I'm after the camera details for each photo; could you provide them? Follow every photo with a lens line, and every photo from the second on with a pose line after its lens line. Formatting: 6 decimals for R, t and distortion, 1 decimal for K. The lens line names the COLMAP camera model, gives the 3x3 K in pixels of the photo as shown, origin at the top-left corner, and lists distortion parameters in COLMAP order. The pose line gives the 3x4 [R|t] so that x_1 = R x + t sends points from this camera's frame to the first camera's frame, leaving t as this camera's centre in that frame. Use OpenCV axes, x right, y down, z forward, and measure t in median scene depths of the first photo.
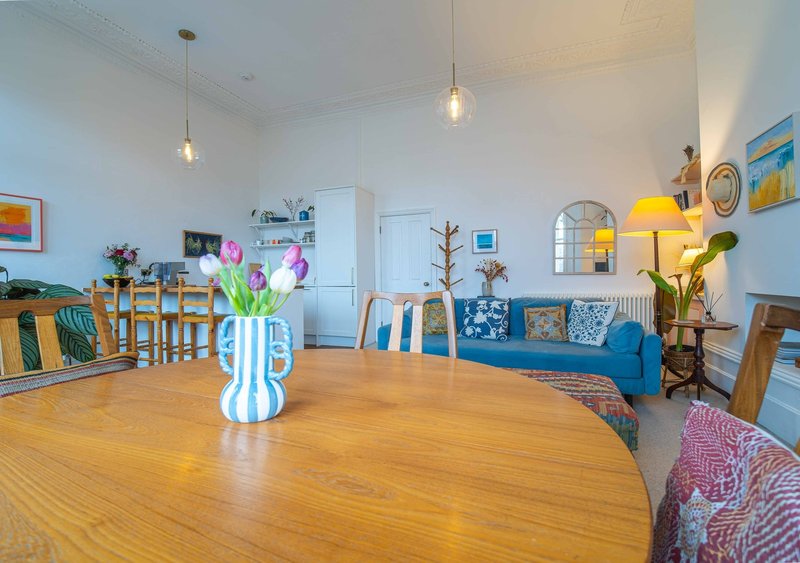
lens RADIAL K [[361.5, 0, 400.0], [0, 361.5, 281.5], [0, 0, 1]] dist [-0.020140, -0.000417]
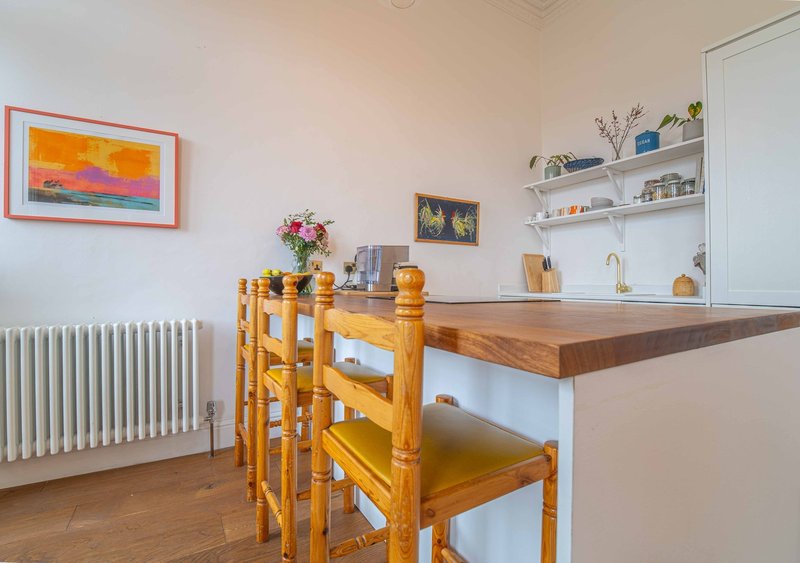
lens RADIAL K [[361.5, 0, 400.0], [0, 361.5, 281.5], [0, 0, 1]] dist [-0.020140, -0.000417]
pose [[0.780126, 0.011424, -0.625518, -0.258550], [-0.017163, 0.999848, -0.003144, -0.002750], [0.625387, 0.013188, 0.780203, 0.527710]]
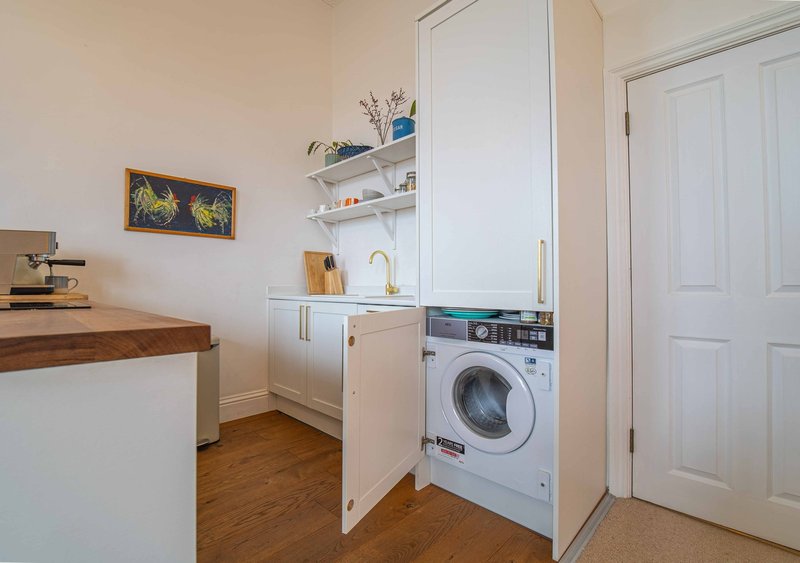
lens RADIAL K [[361.5, 0, 400.0], [0, 361.5, 281.5], [0, 0, 1]] dist [-0.020140, -0.000417]
pose [[0.916231, 0.008190, -0.400566, -0.117547], [-0.015069, 0.999788, -0.014027, -0.003937], [0.400367, 0.018888, 0.916160, 0.713293]]
